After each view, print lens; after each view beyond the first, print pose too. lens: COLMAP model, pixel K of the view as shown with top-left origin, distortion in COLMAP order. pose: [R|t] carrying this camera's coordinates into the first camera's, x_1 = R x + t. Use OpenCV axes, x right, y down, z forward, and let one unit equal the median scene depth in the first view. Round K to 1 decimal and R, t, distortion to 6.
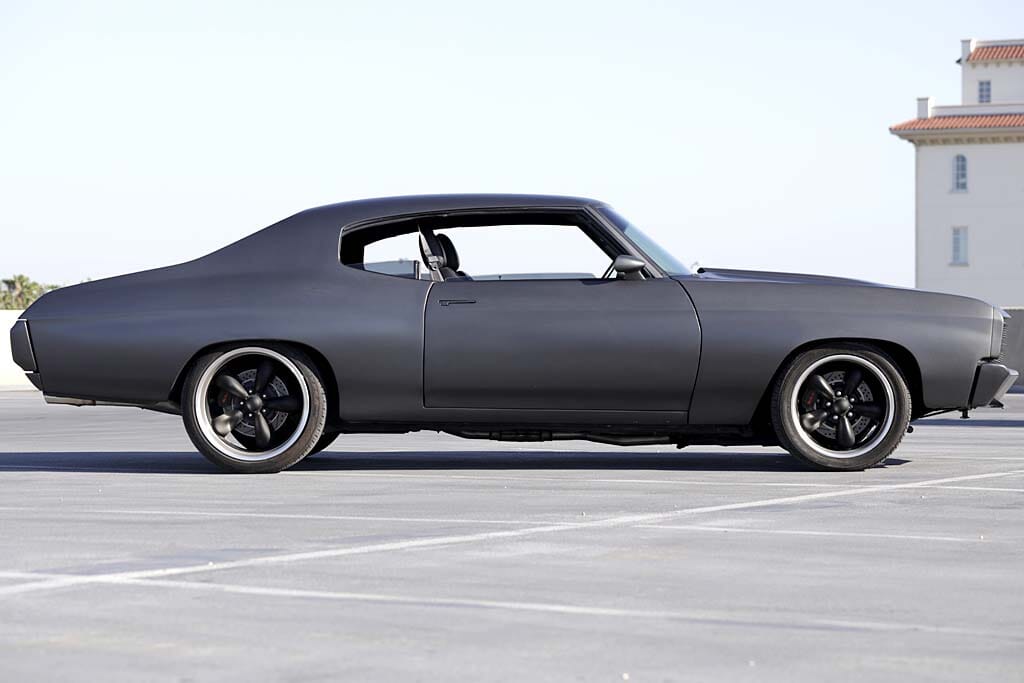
lens RADIAL K [[3301.4, 0, 514.4], [0, 3301.4, 338.6], [0, 0, 1]] dist [-0.017264, 0.000000]
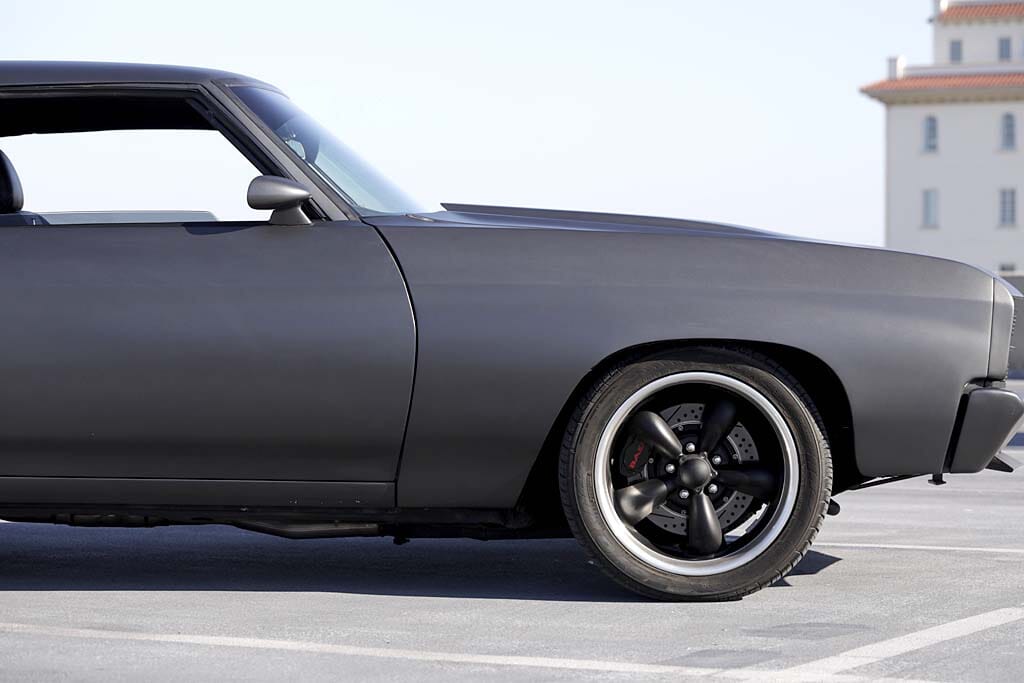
lens RADIAL K [[3301.4, 0, 509.0], [0, 3301.4, 342.6], [0, 0, 1]] dist [-0.017264, 0.000000]
pose [[0.999974, -0.000152, 0.007201, 0.066404], [0.000061, 0.999919, 0.012715, -0.006051], [-0.007202, -0.012714, 0.999893, 0.489156]]
